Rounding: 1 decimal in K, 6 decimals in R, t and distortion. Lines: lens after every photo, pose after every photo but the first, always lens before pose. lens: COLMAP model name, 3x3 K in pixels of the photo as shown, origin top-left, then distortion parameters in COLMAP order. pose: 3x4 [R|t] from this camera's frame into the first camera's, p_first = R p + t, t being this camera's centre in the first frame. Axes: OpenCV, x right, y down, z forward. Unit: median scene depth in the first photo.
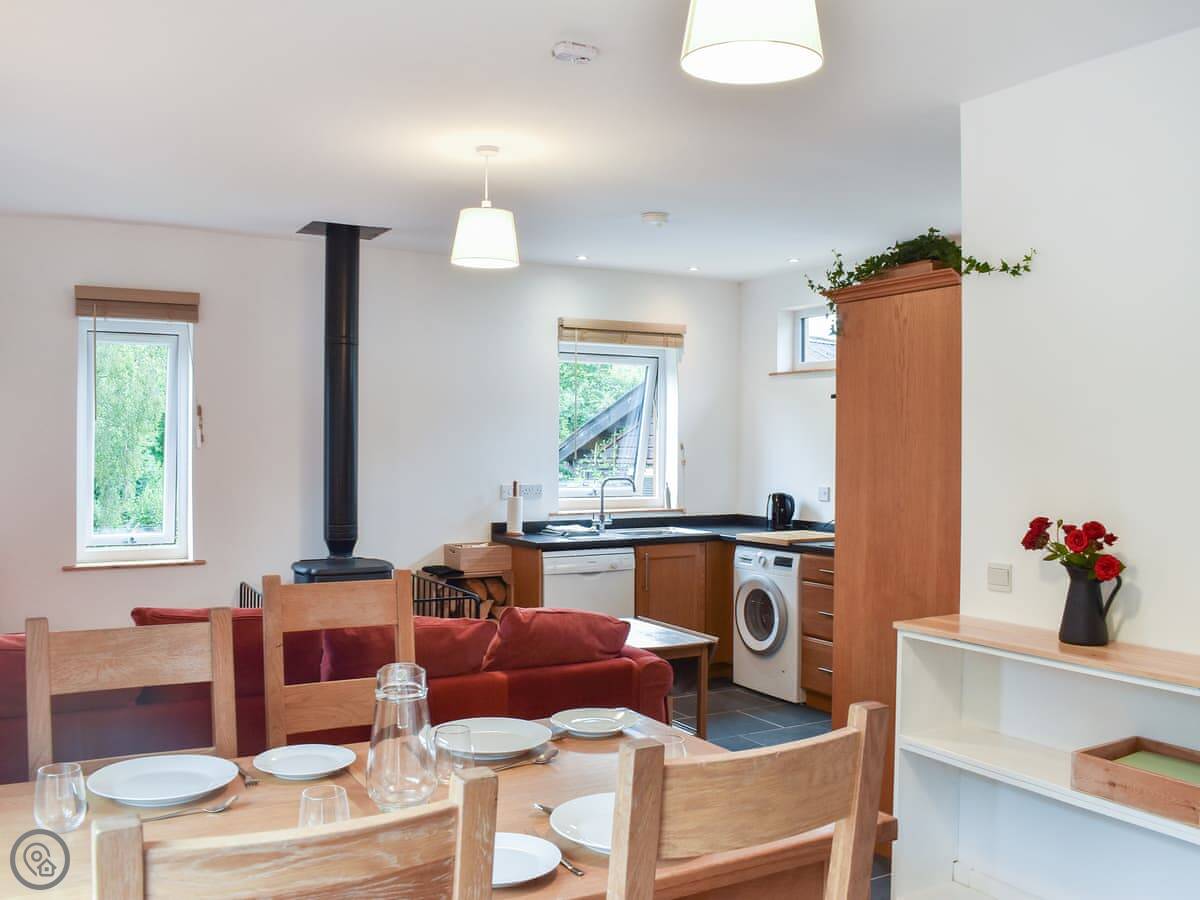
lens RADIAL K [[1080.5, 0, 600.0], [0, 1080.5, 450.0], [0, 0, 1]] dist [-0.063527, 0.002430]
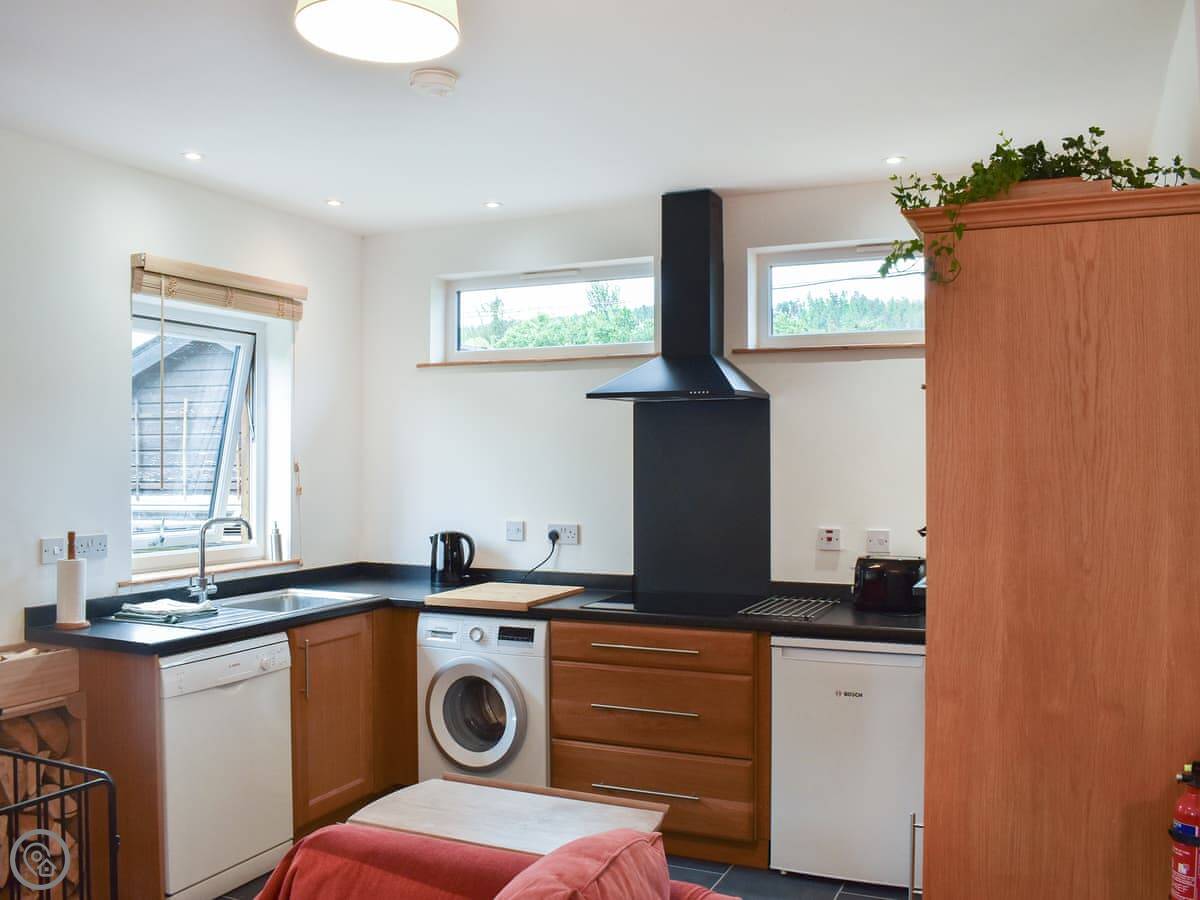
lens RADIAL K [[1080.5, 0, 600.0], [0, 1080.5, 450.0], [0, 0, 1]] dist [-0.063527, 0.002430]
pose [[0.816510, 0.000456, 0.577331, -0.173556], [0.008024, 0.999894, -0.012138, -0.004876], [-0.577275, 0.014544, 0.816420, 0.381841]]
